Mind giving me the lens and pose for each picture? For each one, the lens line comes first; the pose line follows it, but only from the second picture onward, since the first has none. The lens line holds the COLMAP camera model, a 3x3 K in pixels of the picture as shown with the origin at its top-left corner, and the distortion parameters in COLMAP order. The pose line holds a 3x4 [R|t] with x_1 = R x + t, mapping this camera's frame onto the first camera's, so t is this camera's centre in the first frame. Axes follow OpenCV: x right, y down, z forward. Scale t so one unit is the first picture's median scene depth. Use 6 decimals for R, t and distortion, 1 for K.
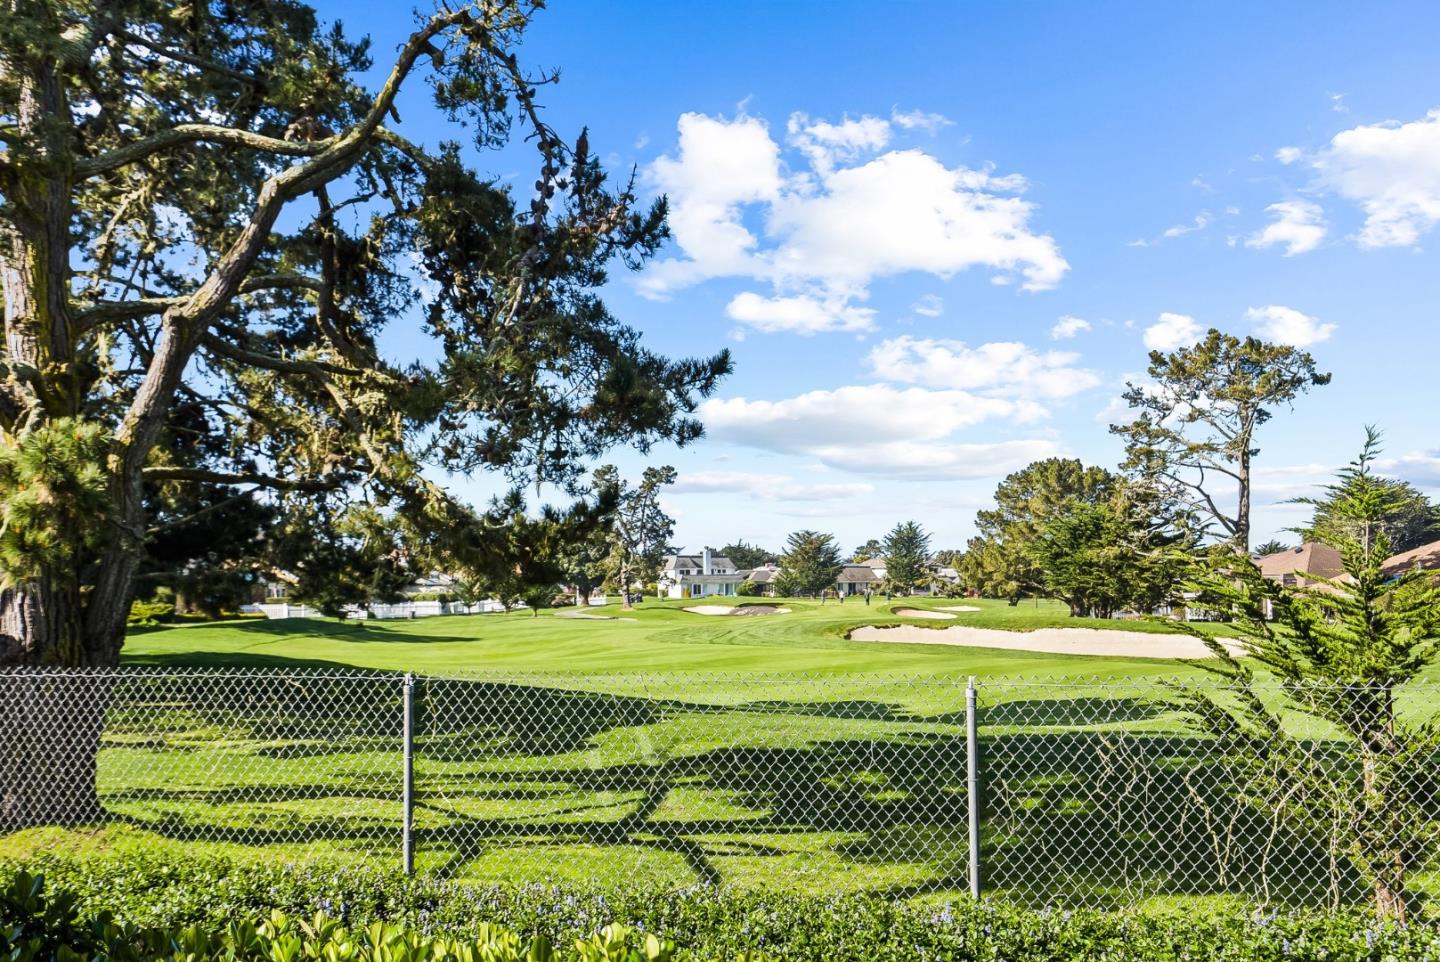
lens RADIAL K [[1463.0, 0, 710.6], [0, 1463.0, 483.9], [0, 0, 1]] dist [0.011522, 0.000000]
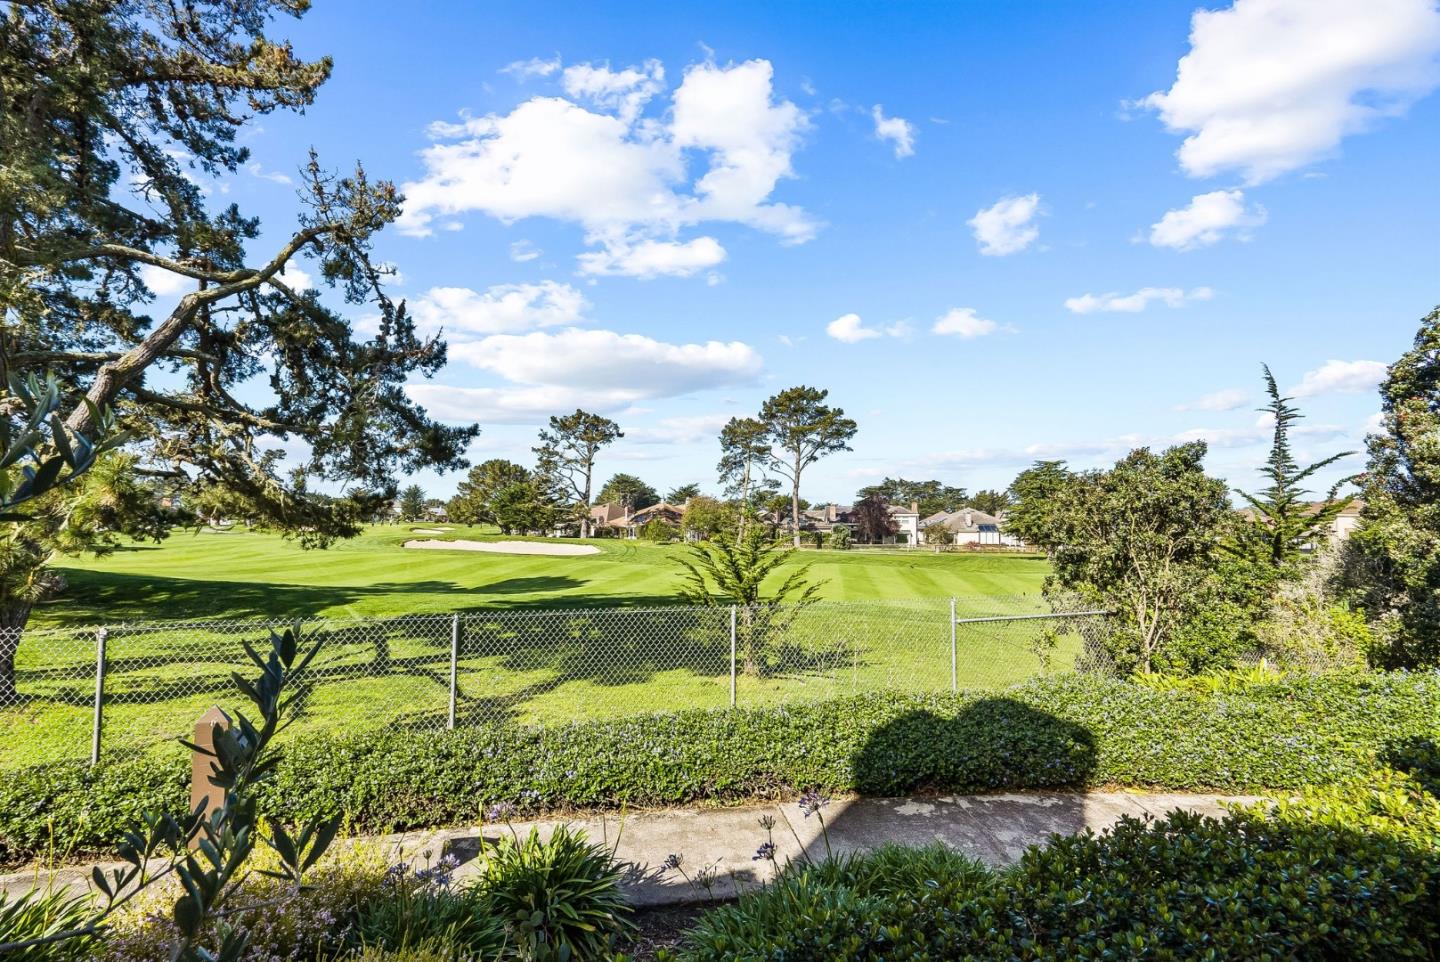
lens RADIAL K [[662.2, 0, 720.7], [0, 662.2, 471.6], [0, 0, 1]] dist [0.020242, 0.000681]
pose [[0.849209, 0.057974, 0.524865, -0.147844], [-0.056374, 0.998228, -0.019050, -0.022602], [-0.525040, -0.013411, 0.850972, 0.037296]]
